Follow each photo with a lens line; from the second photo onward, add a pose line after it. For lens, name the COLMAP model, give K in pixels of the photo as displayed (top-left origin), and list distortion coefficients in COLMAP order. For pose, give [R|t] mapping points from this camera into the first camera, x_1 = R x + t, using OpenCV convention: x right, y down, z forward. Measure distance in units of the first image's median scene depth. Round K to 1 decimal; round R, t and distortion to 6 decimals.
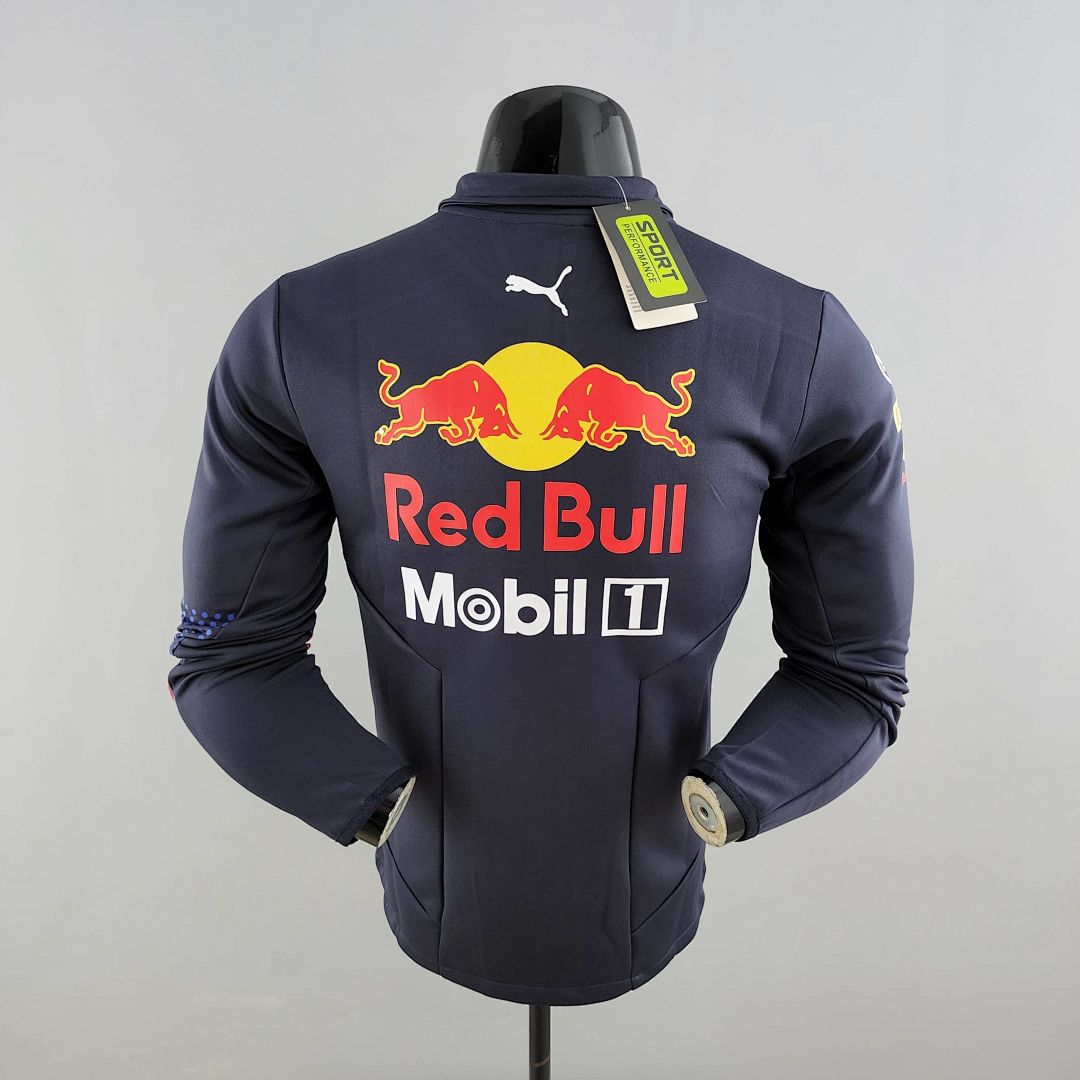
lens RADIAL K [[1076.3, 0, 531.3], [0, 1076.3, 547.2], [0, 0, 1]] dist [0.001814, 0.000000]
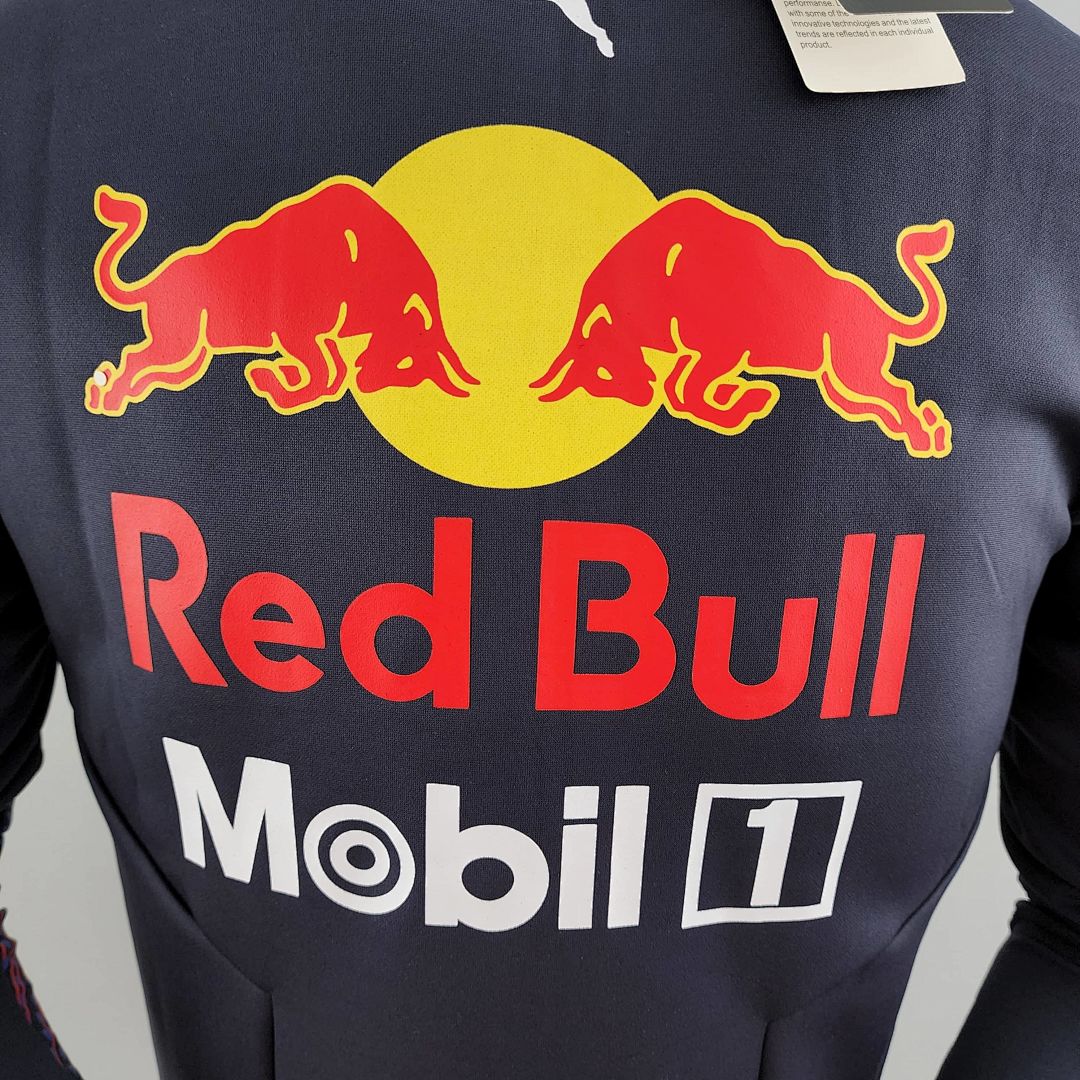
lens RADIAL K [[1076.3, 0, 548.8], [0, 1076.3, 531.8], [0, 0, 1]] dist [0.001814, 0.000000]
pose [[0.998695, 0.015411, 0.048691, -0.002569], [-0.012134, 0.997686, -0.066896, -0.033087], [-0.049609, 0.066218, 0.996571, 0.643087]]
